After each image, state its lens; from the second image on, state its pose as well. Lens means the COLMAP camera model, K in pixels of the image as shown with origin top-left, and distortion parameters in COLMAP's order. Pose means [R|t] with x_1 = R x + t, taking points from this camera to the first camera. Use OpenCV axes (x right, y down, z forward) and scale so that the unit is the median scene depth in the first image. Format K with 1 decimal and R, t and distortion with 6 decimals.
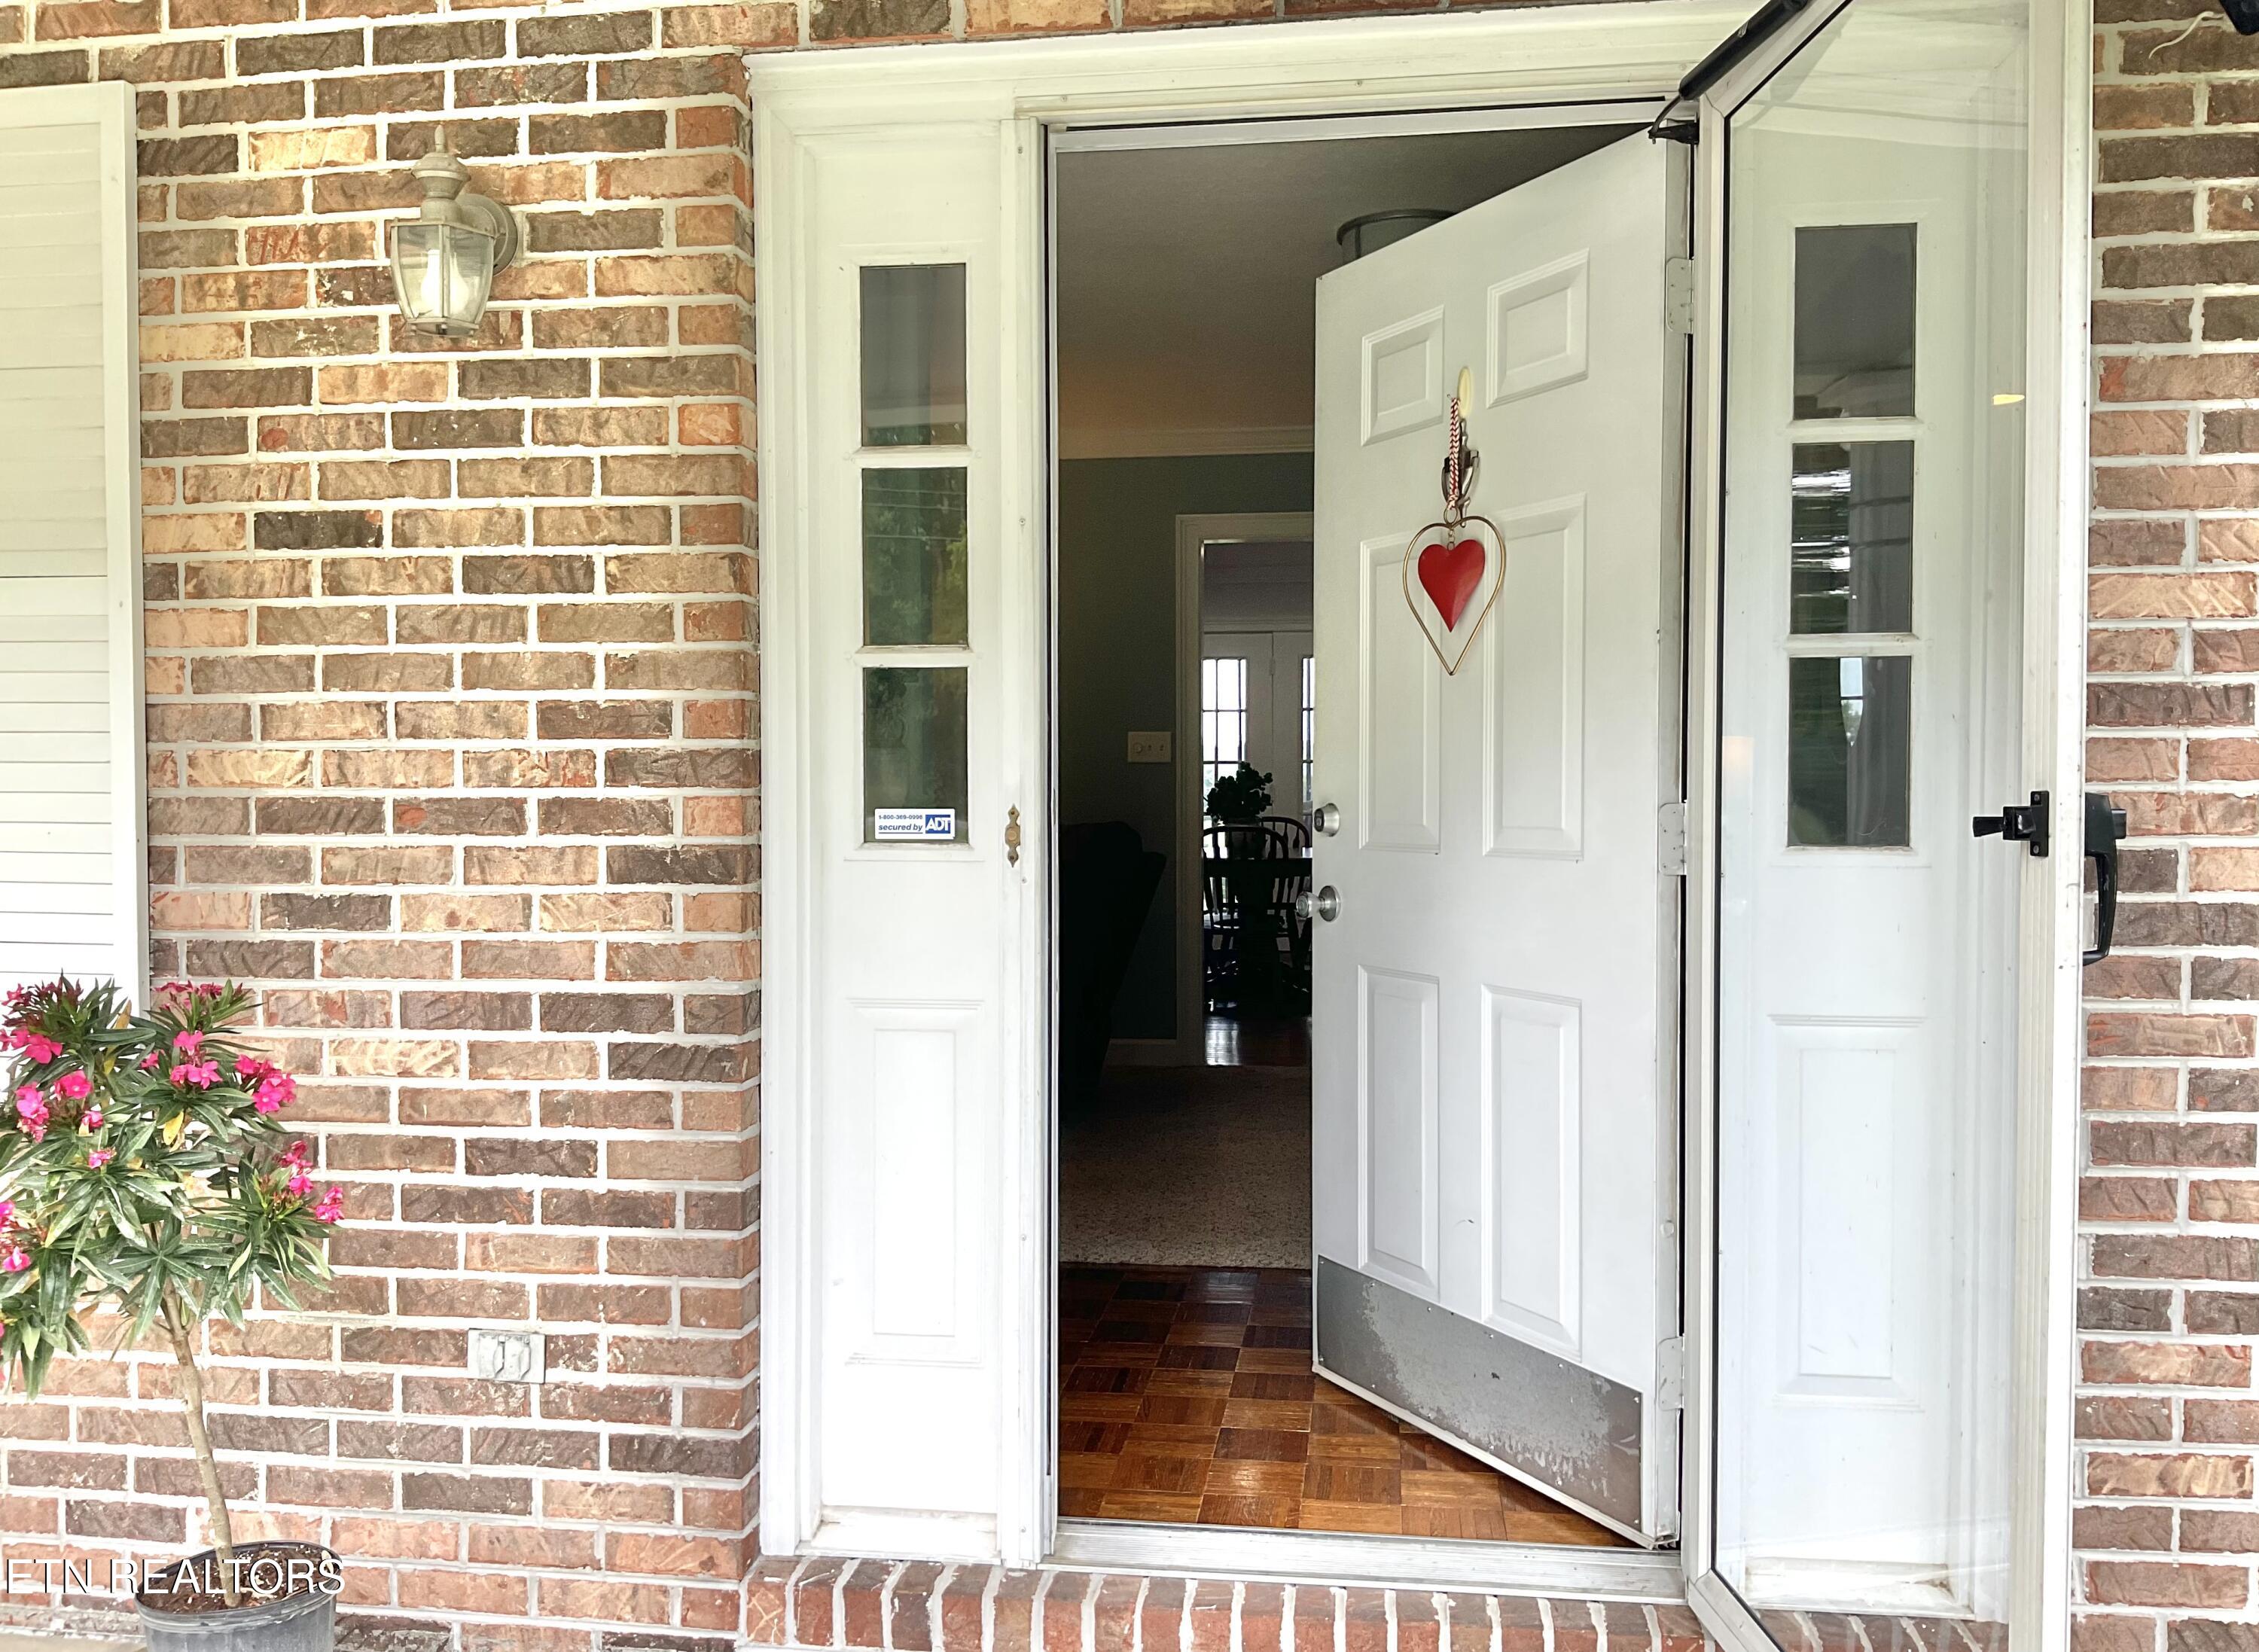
lens RADIAL K [[1608.4, 0, 1128.6], [0, 1608.4, 833.1], [0, 0, 1]] dist [-0.001002, -0.000783]
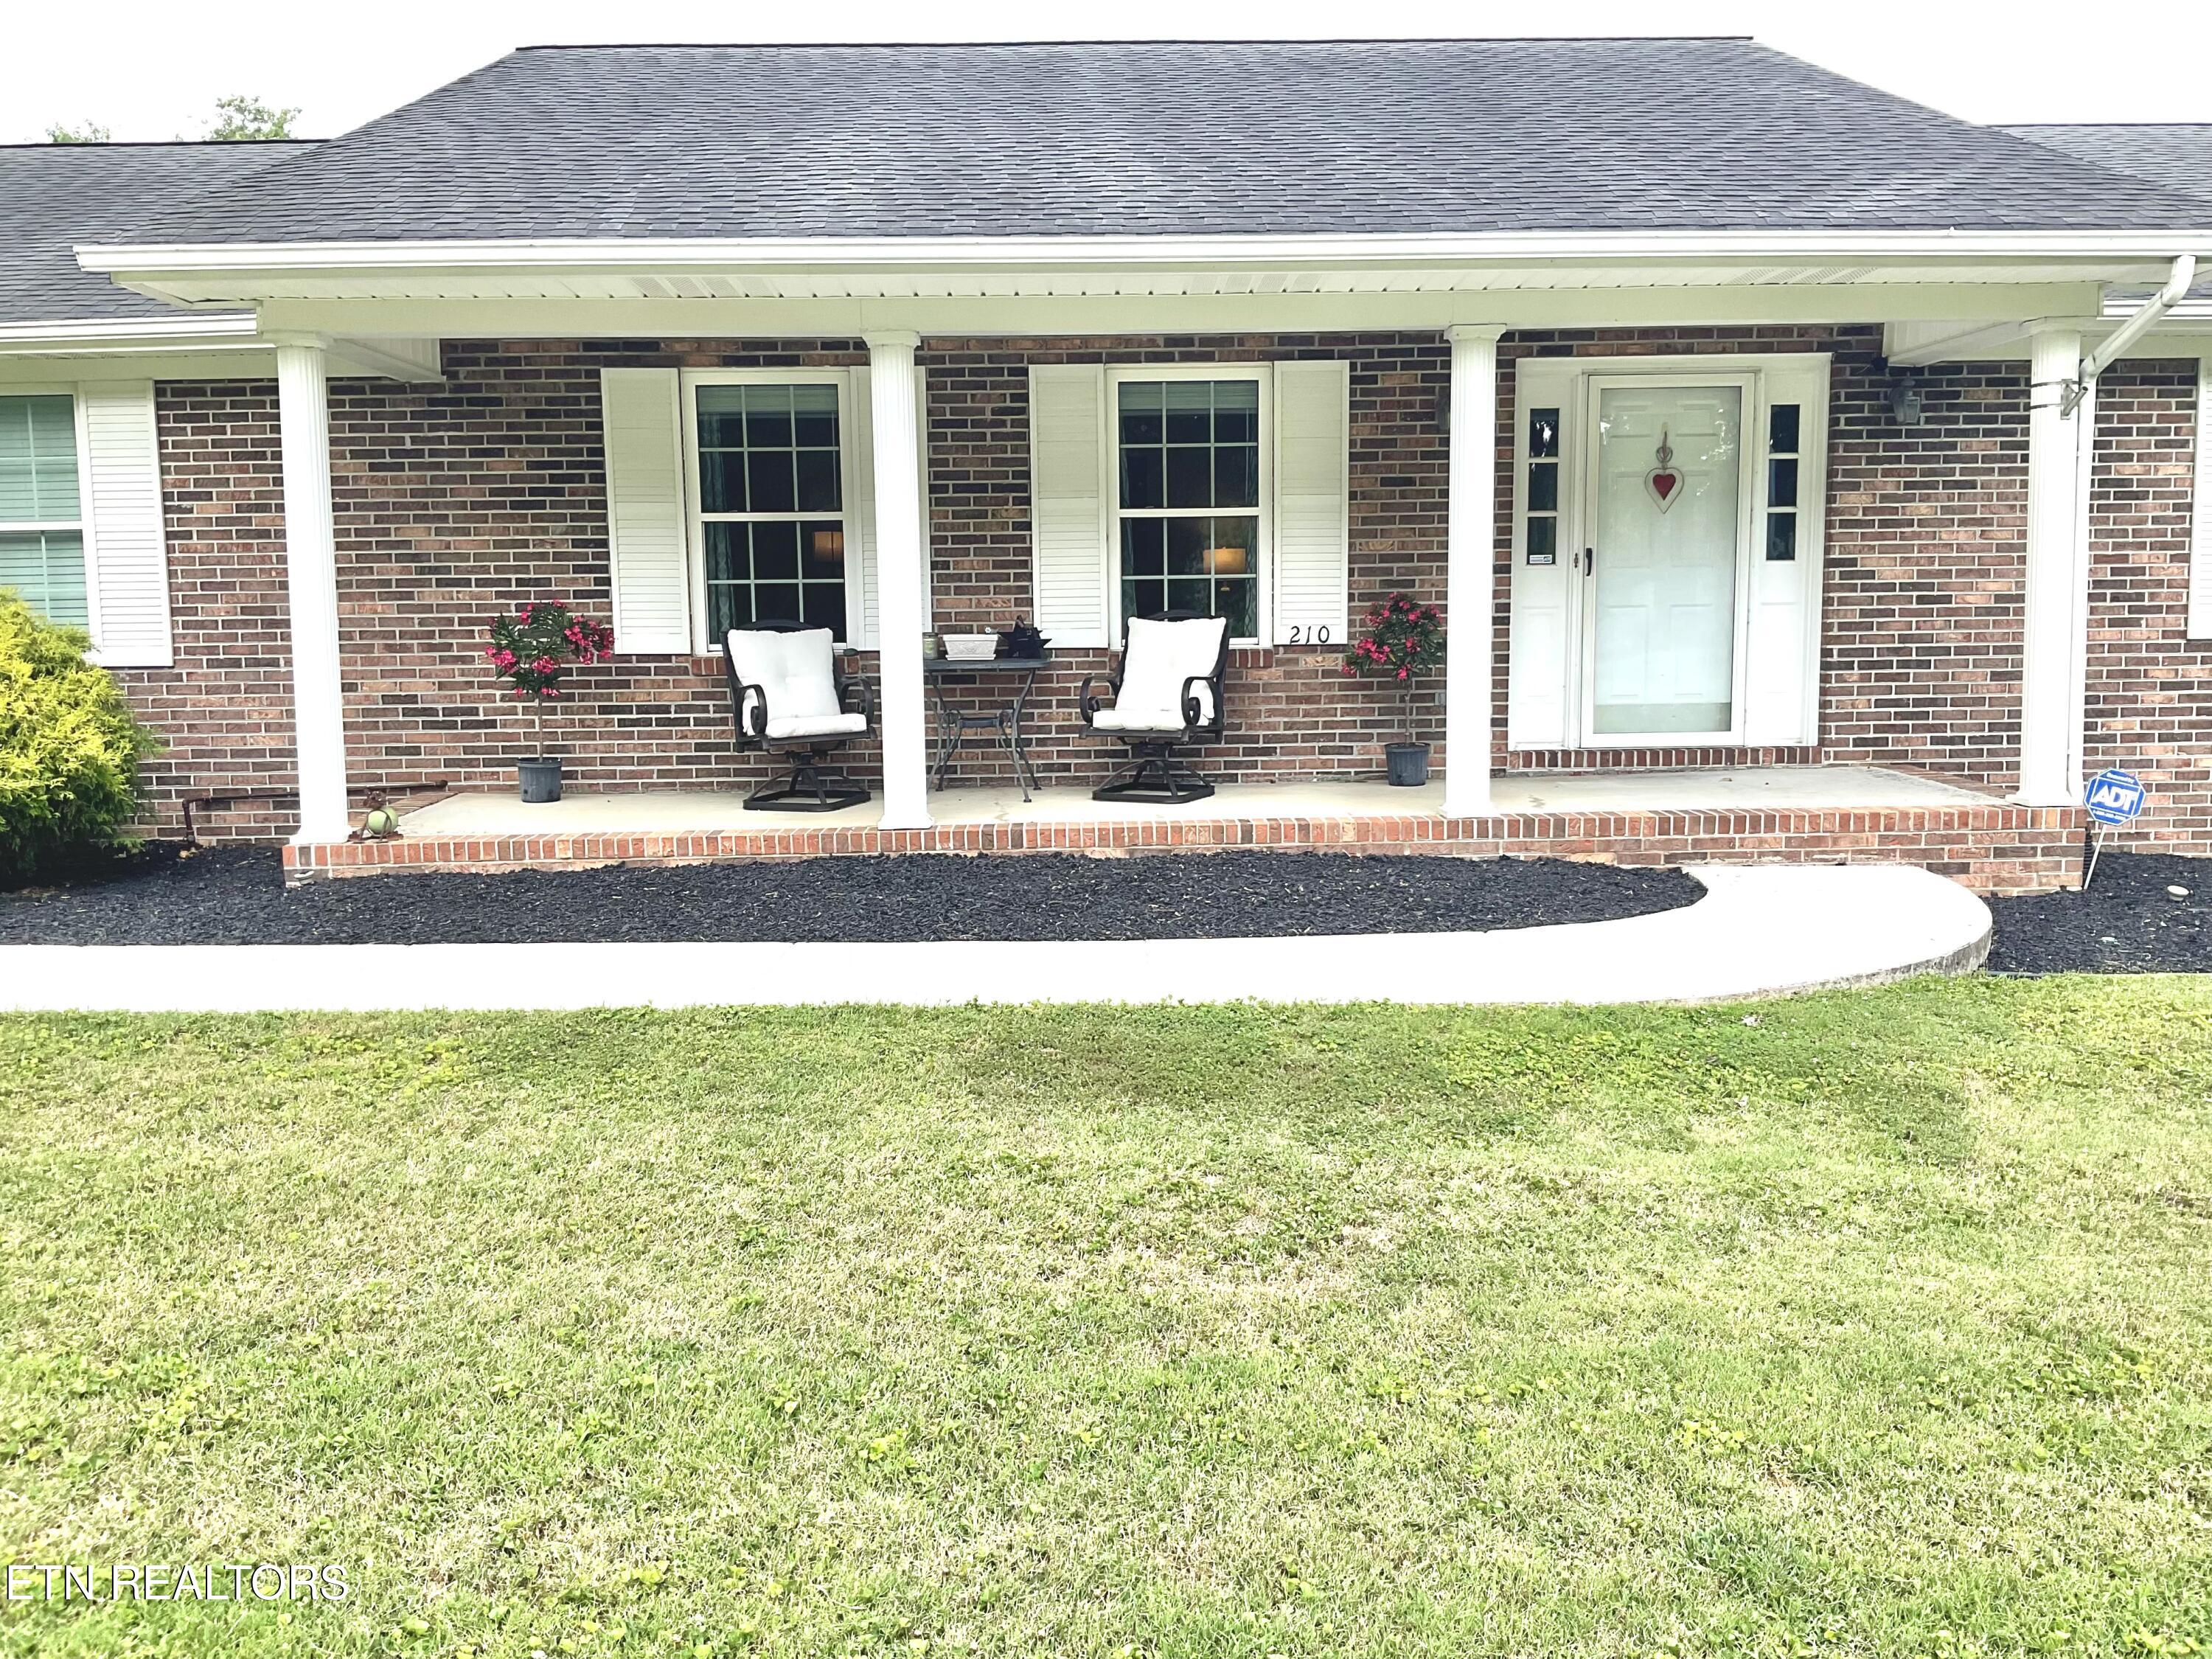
lens RADIAL K [[1799.8, 0, 1107.9], [0, 1799.8, 822.4], [0, 0, 1]] dist [0.035119, -0.023557]
pose [[0.989340, -0.030010, 0.142497, -1.801452], [0.014042, 0.993635, 0.111766, 0.123873], [-0.144944, -0.108574, 0.983465, -3.150841]]
